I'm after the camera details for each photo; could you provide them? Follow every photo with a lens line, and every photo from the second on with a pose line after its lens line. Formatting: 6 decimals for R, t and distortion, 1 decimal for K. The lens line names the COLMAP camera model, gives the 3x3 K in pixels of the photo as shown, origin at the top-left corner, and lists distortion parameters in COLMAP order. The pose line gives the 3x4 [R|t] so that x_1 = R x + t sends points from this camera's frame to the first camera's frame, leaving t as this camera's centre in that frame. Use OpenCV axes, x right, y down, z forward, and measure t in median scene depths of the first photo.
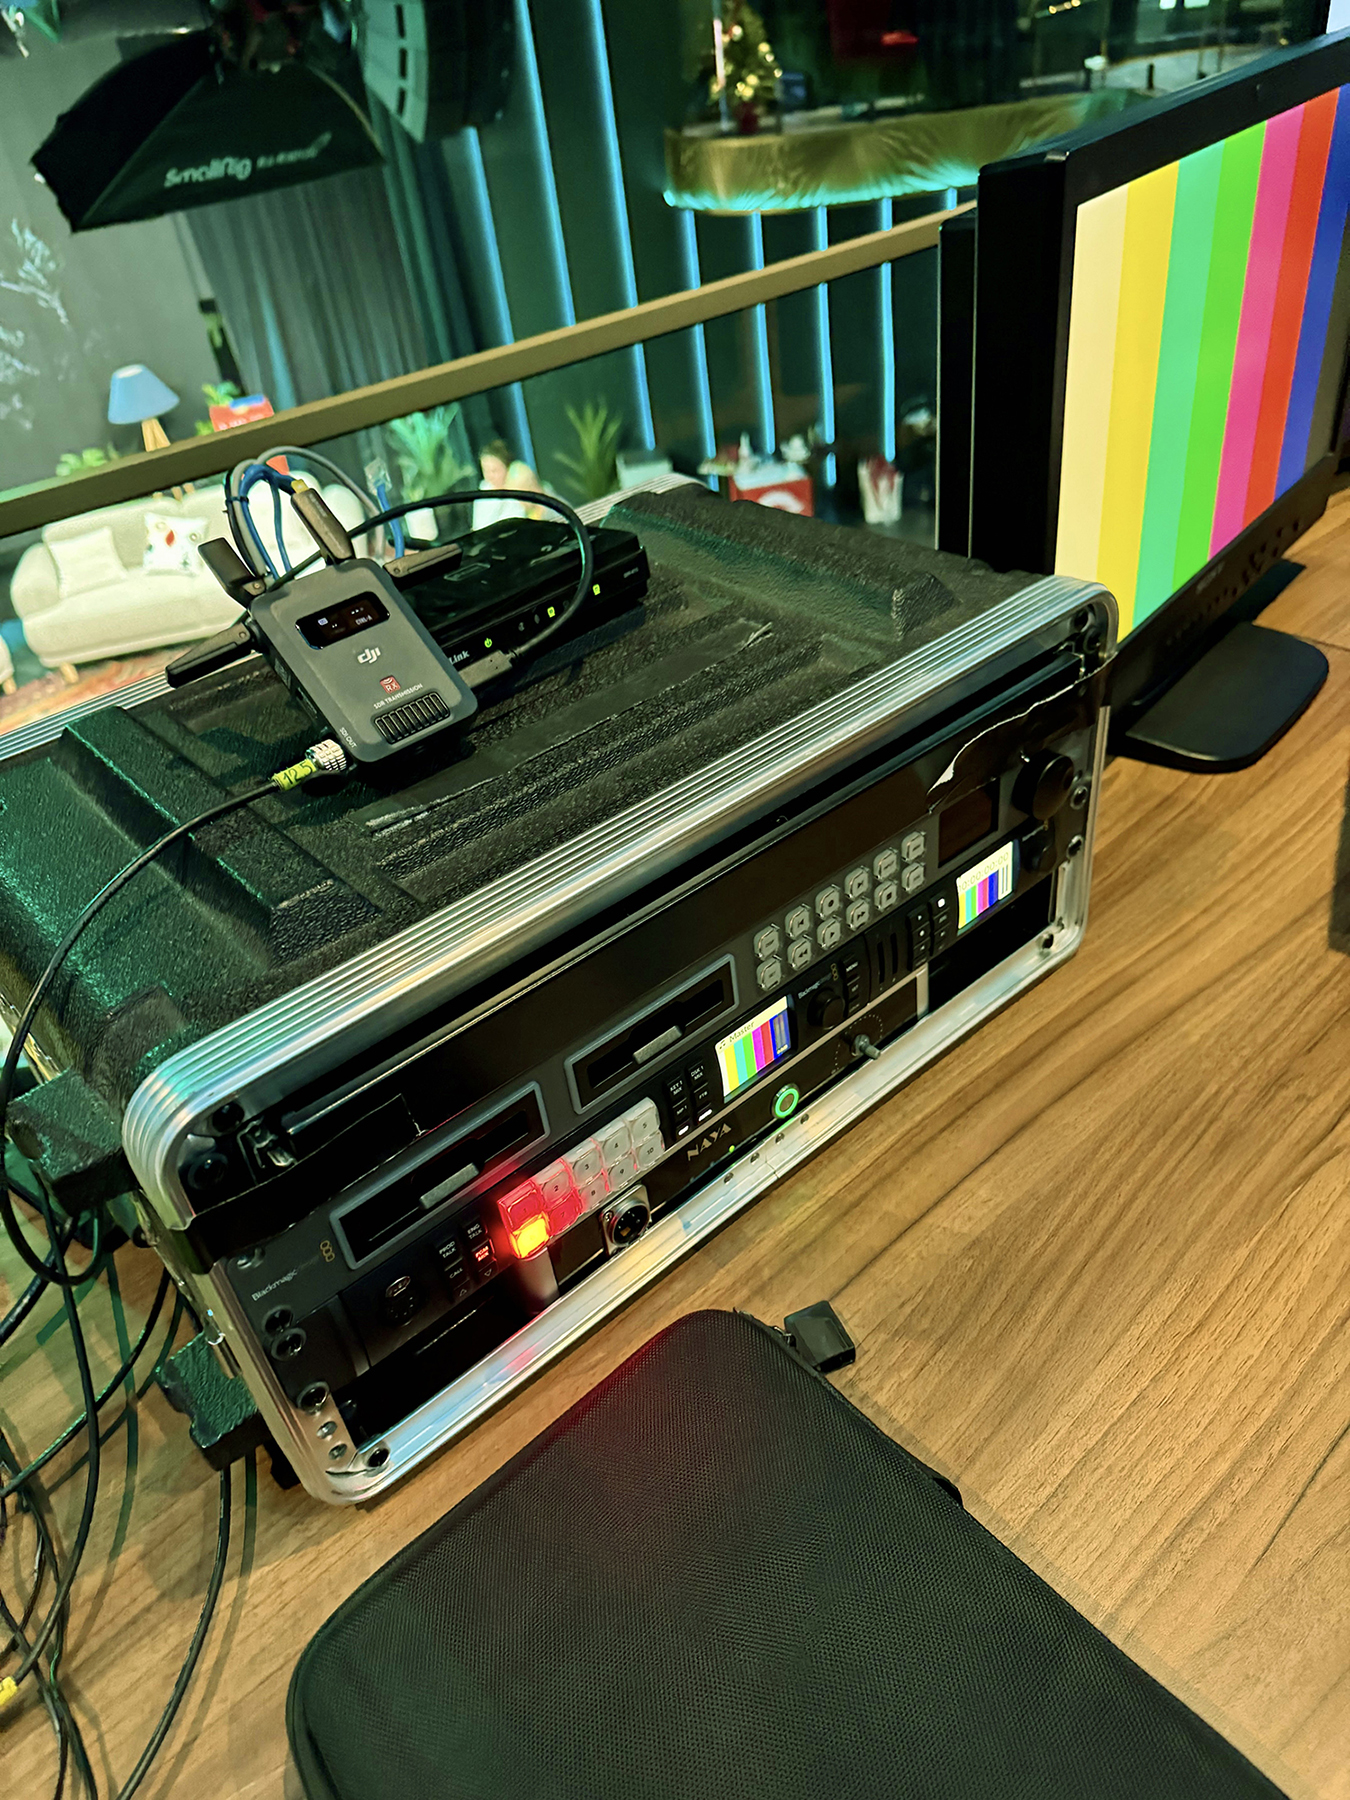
lens RADIAL K [[1265.9, 0, 675.0], [0, 1265.9, 900.0], [0, 0, 1]] dist [-0.002081, -0.000176]
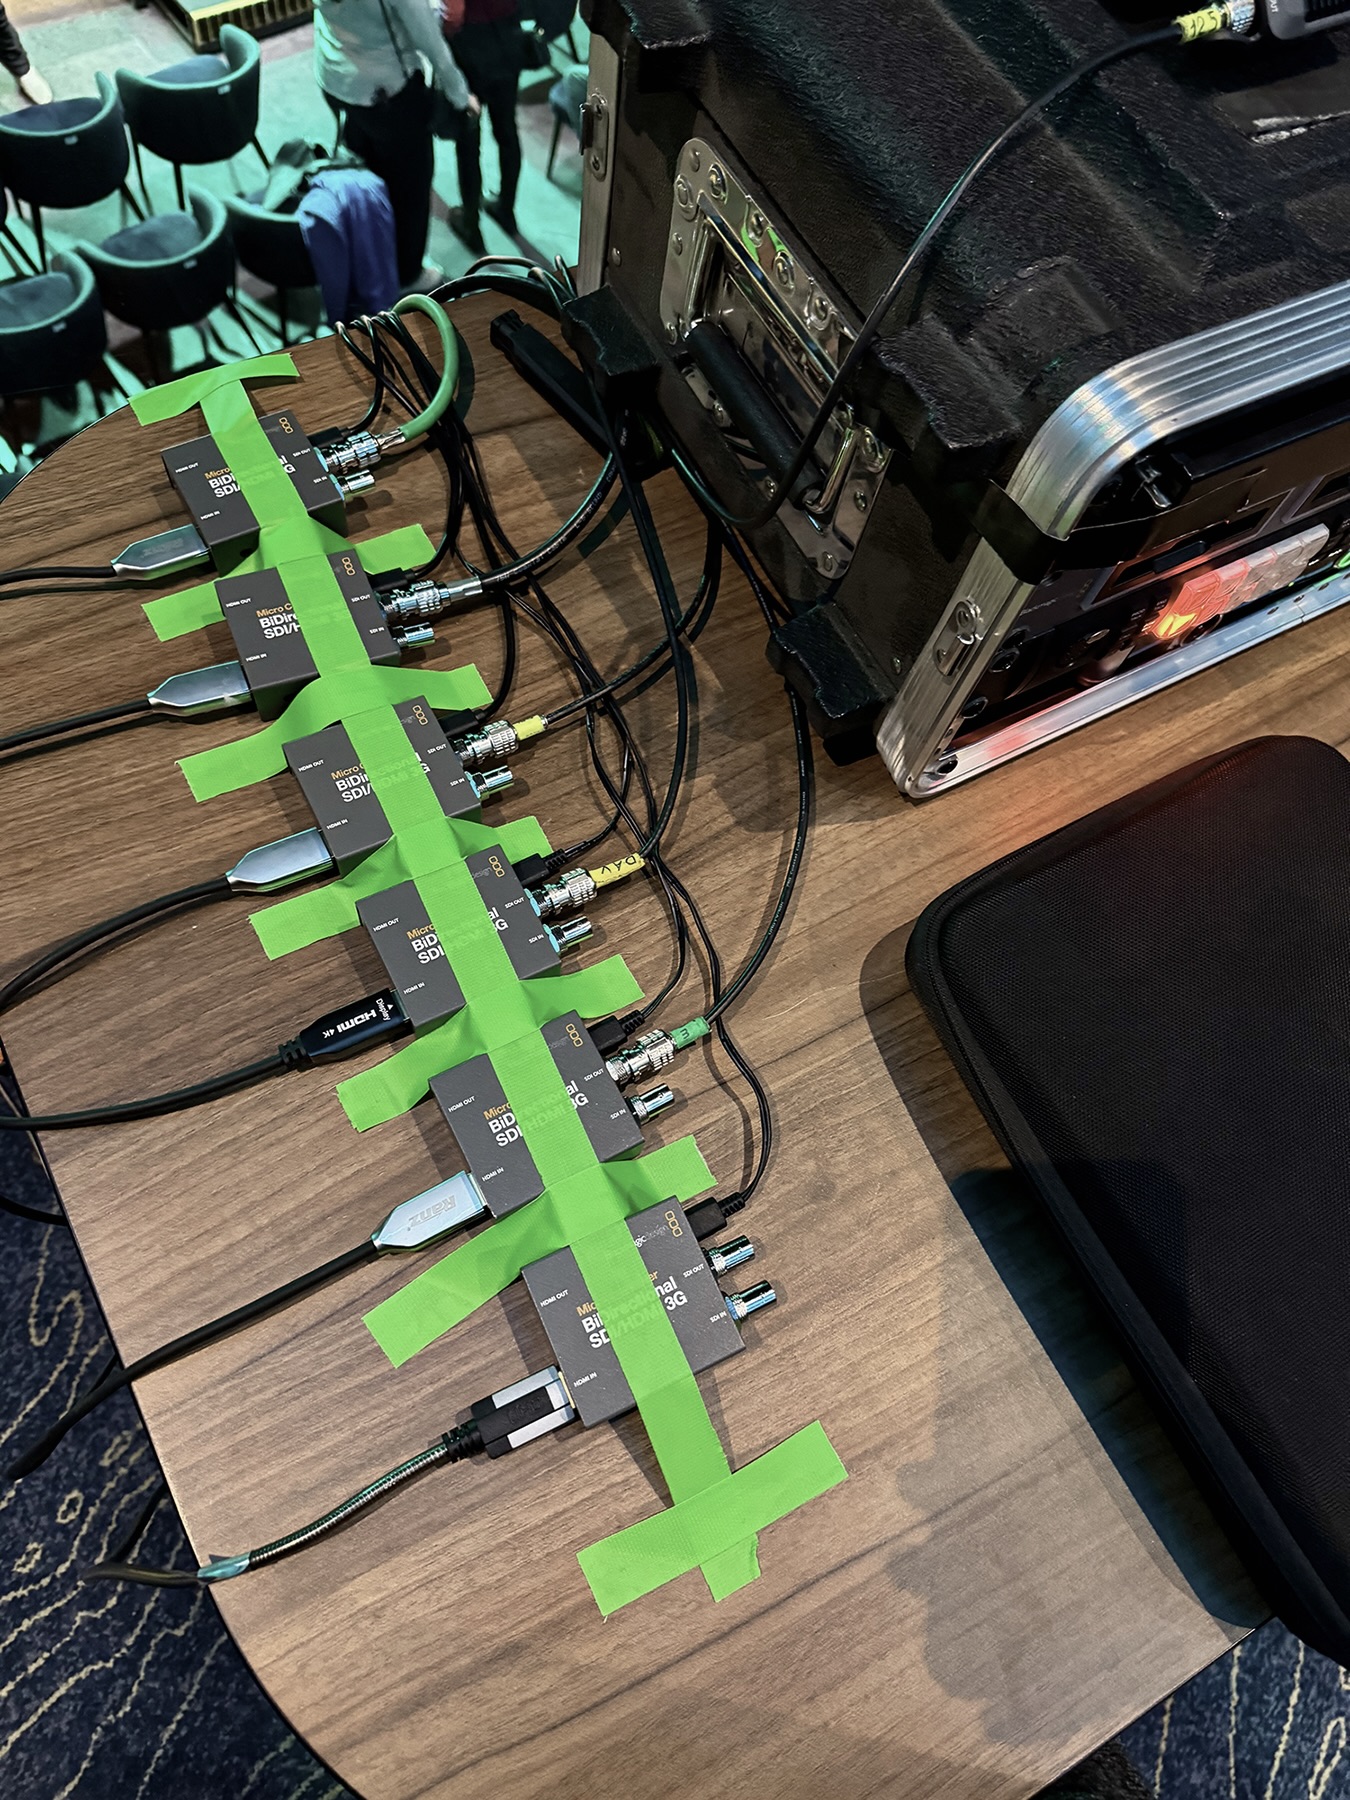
lens RADIAL K [[1265.9, 0, 675.0], [0, 1265.9, 900.0], [0, 0, 1]] dist [-0.002081, -0.000176]
pose [[0.951674, 0.268016, 0.149946, -0.598814], [-0.307071, 0.822675, 0.478449, 0.083677], [0.004875, -0.501371, 0.865218, -0.008866]]
